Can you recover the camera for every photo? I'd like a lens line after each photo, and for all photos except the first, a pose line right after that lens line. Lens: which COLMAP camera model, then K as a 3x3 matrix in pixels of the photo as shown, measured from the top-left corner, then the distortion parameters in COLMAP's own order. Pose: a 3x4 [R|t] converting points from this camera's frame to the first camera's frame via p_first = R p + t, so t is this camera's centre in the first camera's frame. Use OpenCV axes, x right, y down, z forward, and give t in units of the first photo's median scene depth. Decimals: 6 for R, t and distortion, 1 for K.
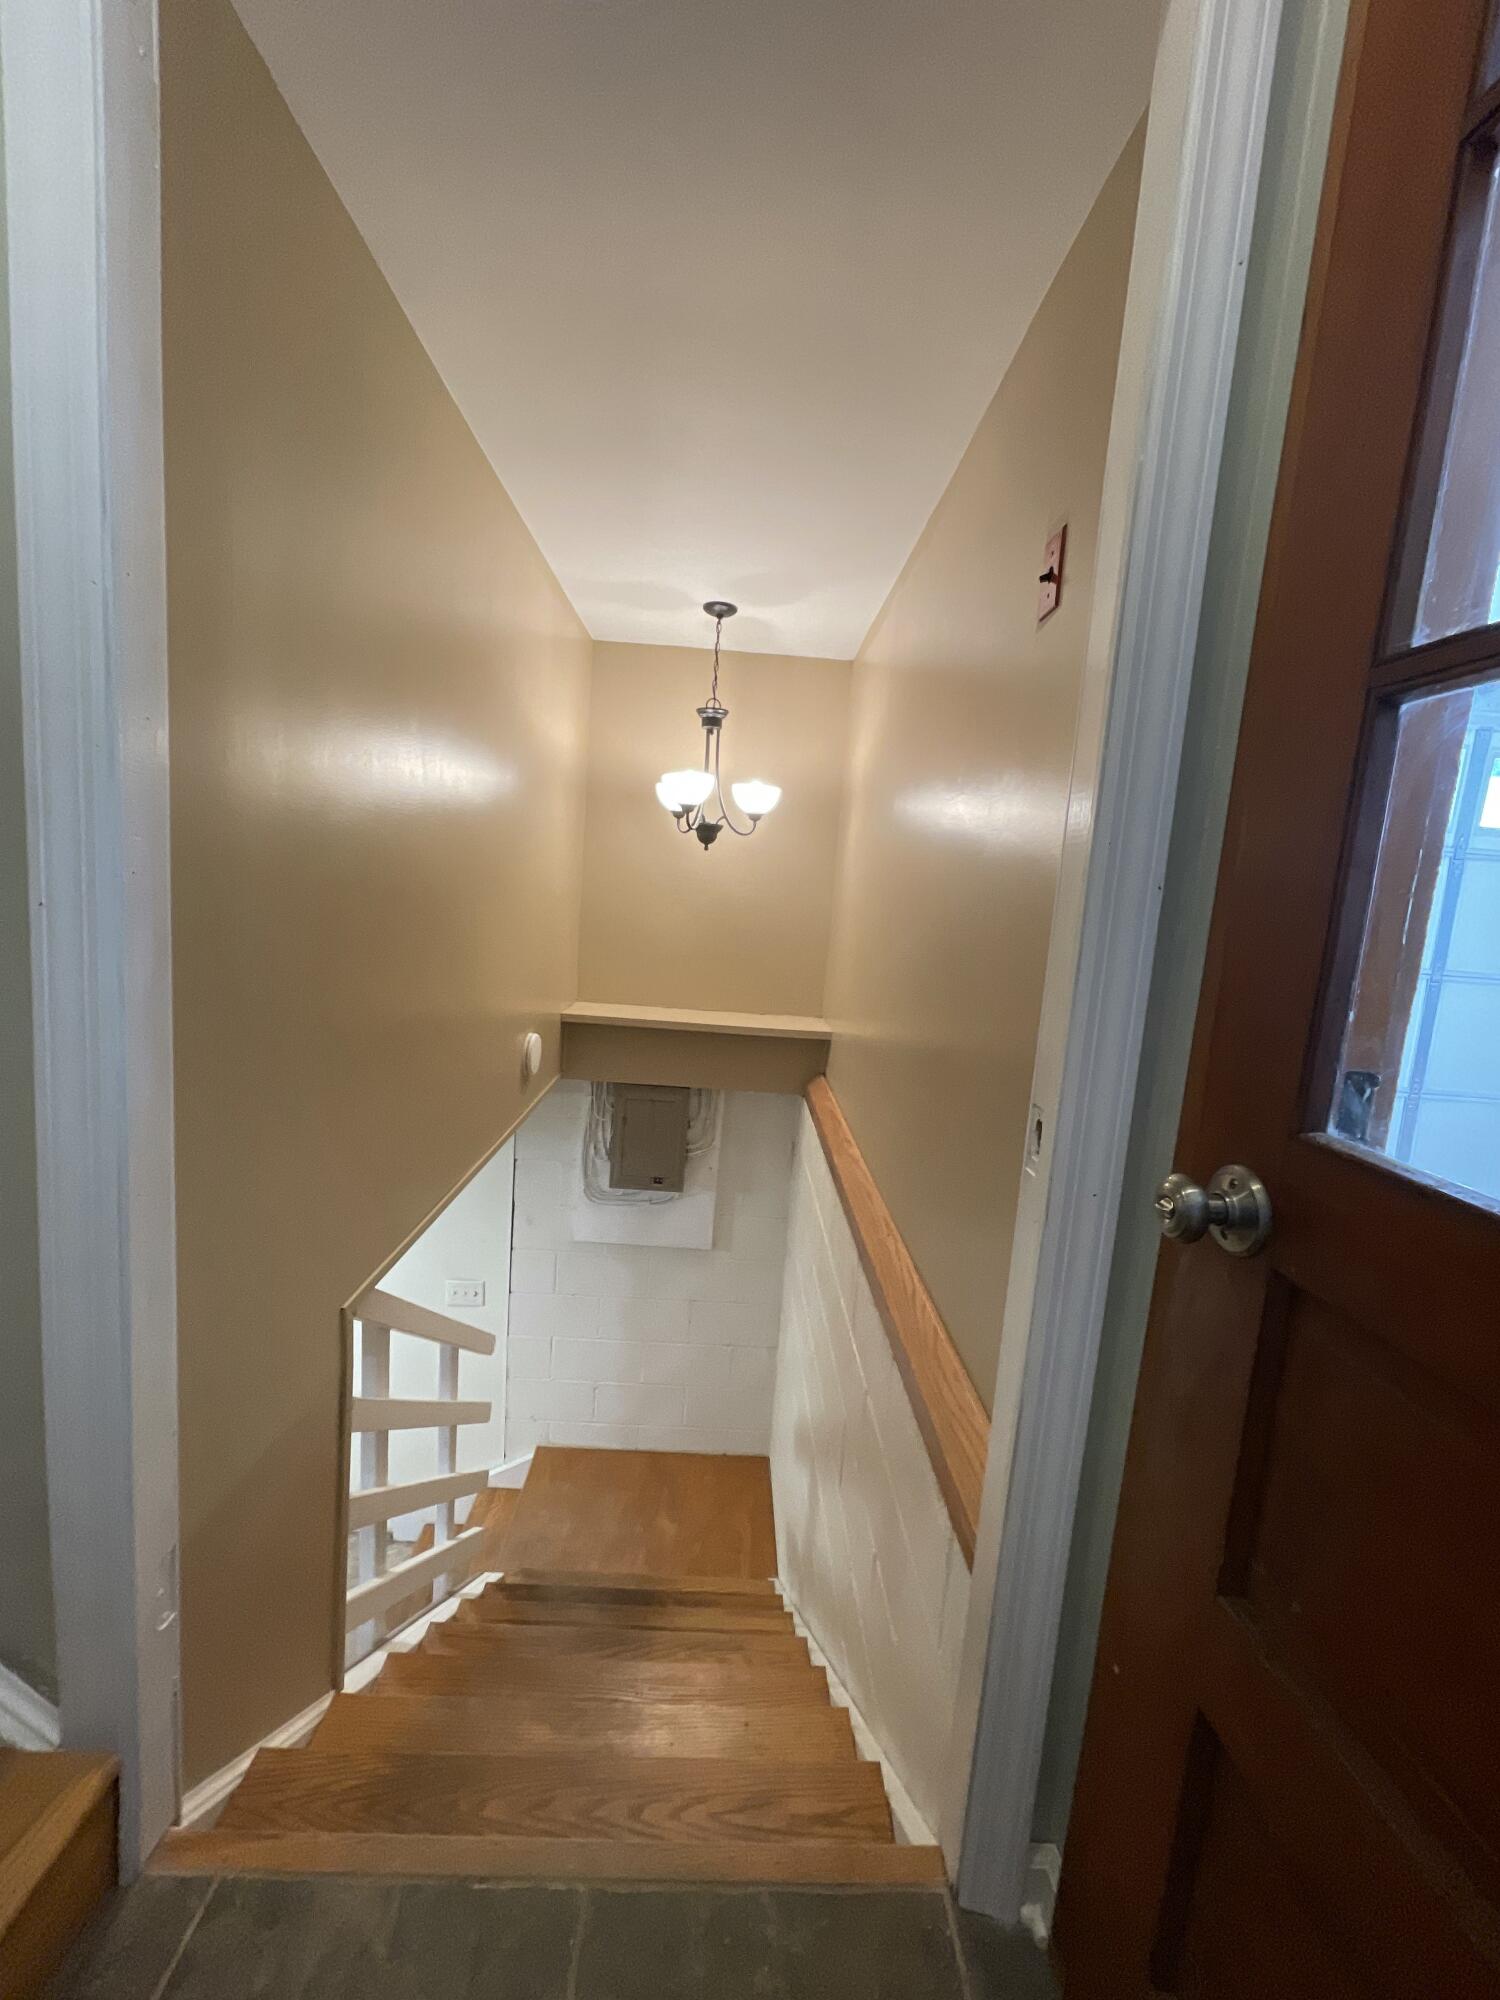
lens RADIAL K [[796.6, 0, 752.4], [0, 796.6, 998.5], [0, 0, 1]] dist [-0.009091, 0.001090]
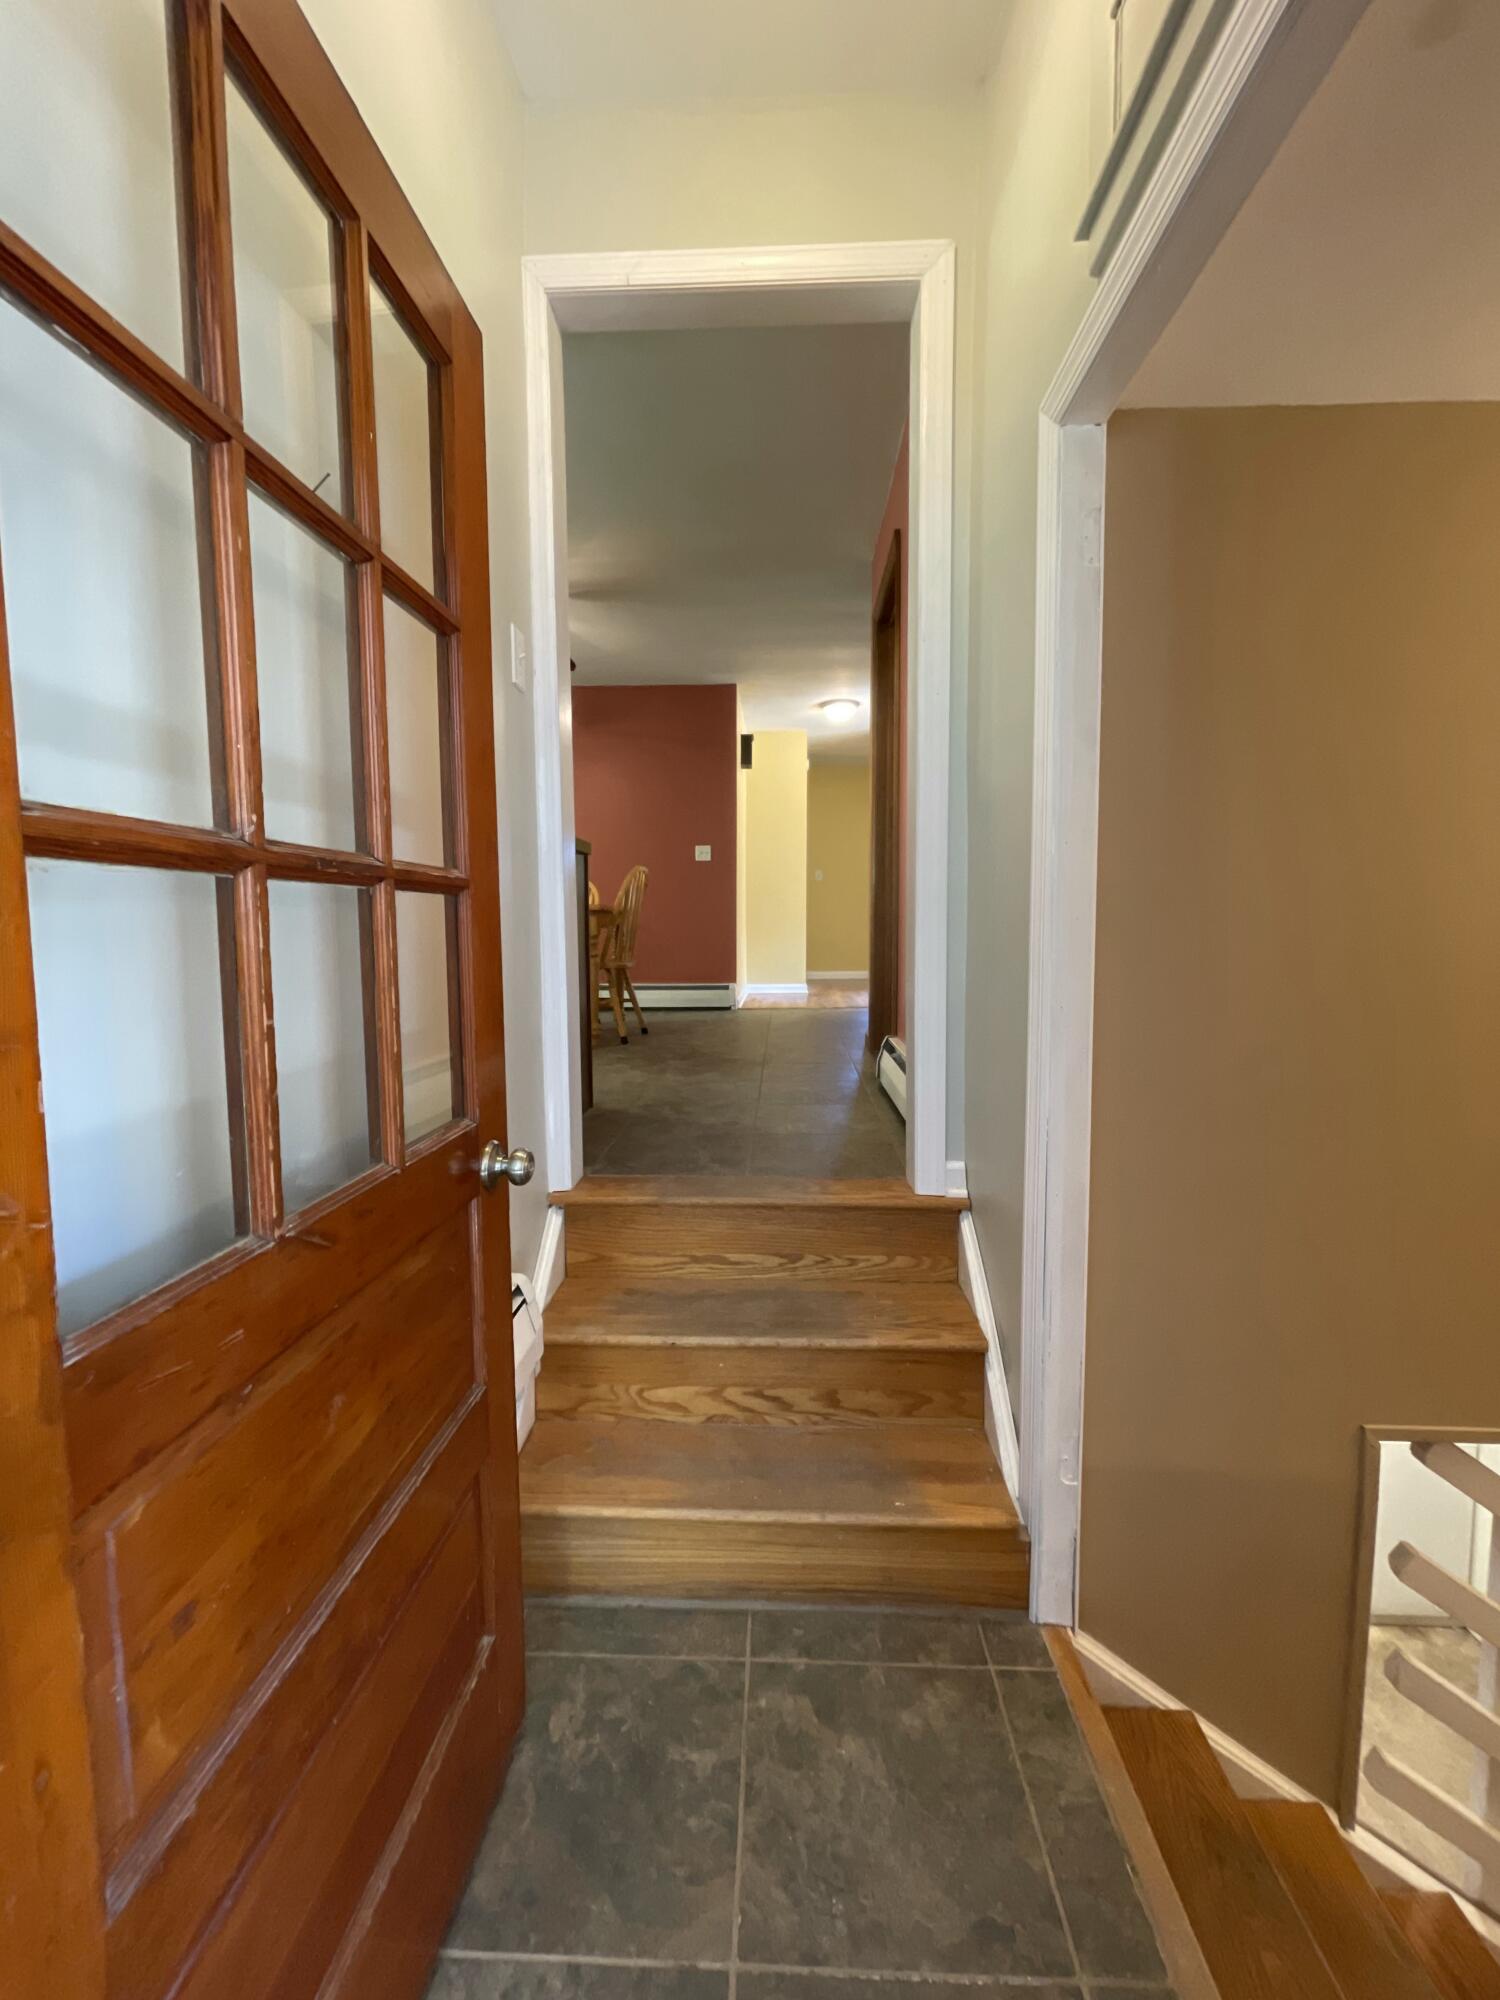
lens RADIAL K [[796.6, 0, 753.9], [0, 796.6, 998.7], [0, 0, 1]] dist [-0.009091, 0.001090]
pose [[-0.065670, 0.005715, -0.997825, 0.861438], [-0.124886, 0.992074, 0.013901, -0.105808], [0.989995, 0.125527, -0.064436, 0.364573]]
